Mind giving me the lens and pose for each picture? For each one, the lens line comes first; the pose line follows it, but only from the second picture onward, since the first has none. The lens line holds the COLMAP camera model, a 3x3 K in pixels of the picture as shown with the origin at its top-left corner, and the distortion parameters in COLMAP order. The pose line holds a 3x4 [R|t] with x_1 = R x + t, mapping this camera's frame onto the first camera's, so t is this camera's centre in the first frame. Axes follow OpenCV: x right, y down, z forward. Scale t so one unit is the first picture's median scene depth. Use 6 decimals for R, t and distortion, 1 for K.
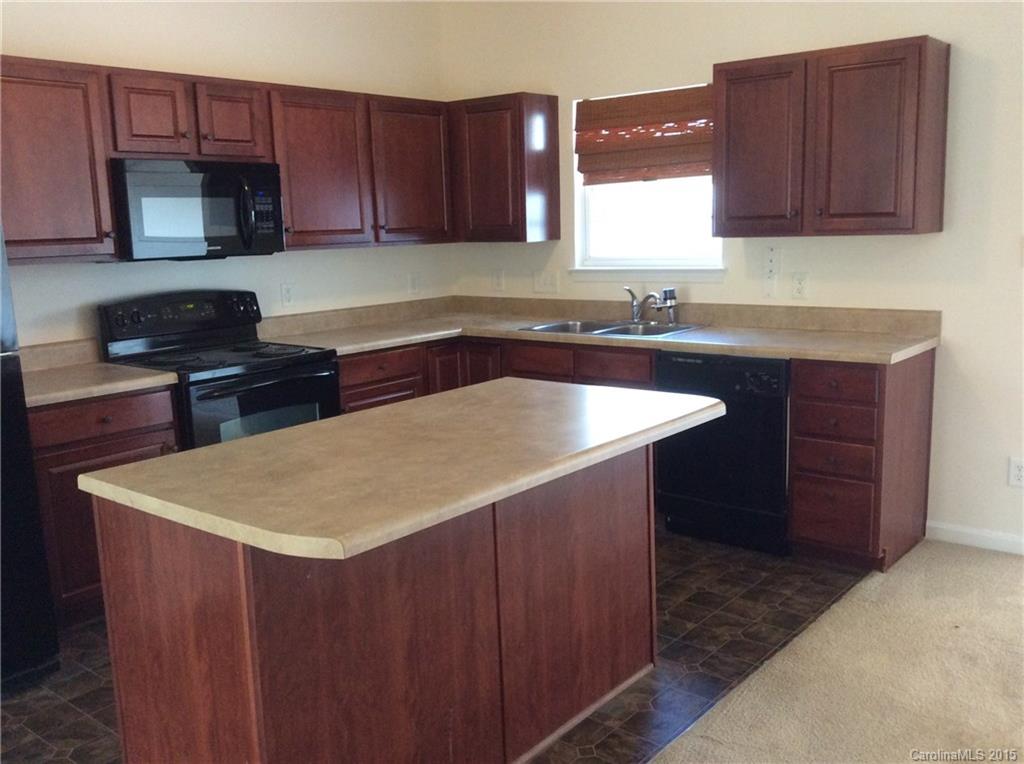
lens RADIAL K [[935.8, 0, 512.0], [0, 935.8, 382.0], [0, 0, 1]] dist [0.078604, -0.203489]
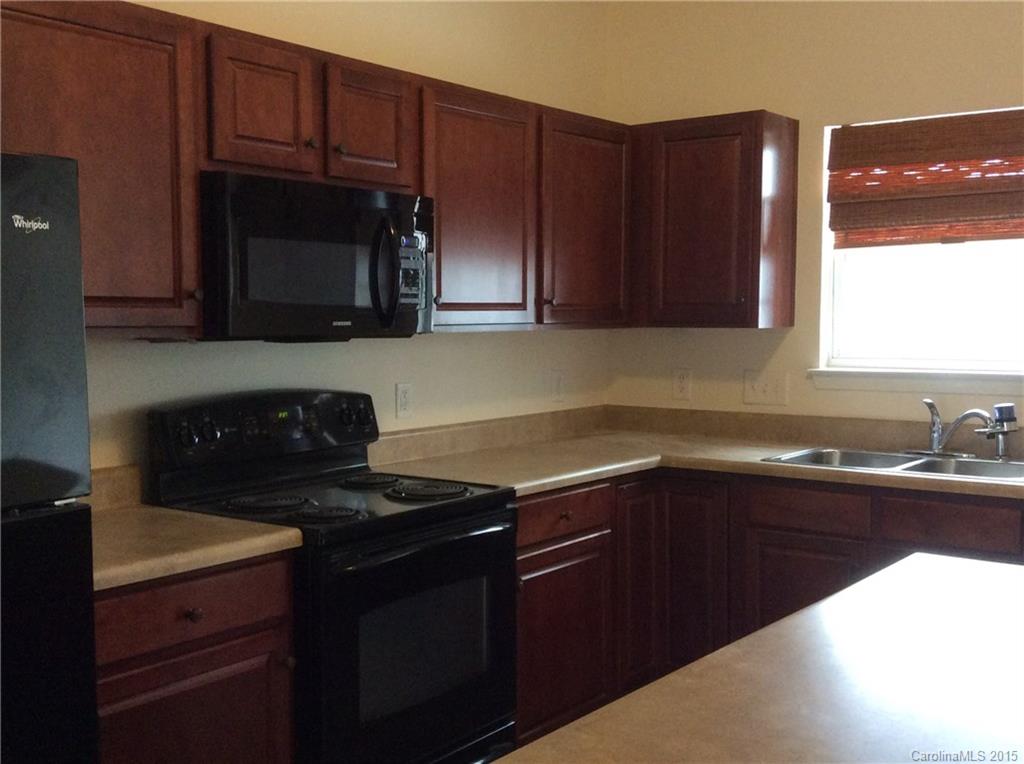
lens RADIAL K [[1115.6, 0, 512.0], [0, 1115.6, 382.0], [0, 0, 1]] dist [0.220003, -0.677252]
pose [[0.999008, 0.024551, 0.037151, -0.201575], [-0.020290, 0.993611, -0.111025, -0.020359], [-0.039640, 0.110161, 0.993123, 0.227991]]
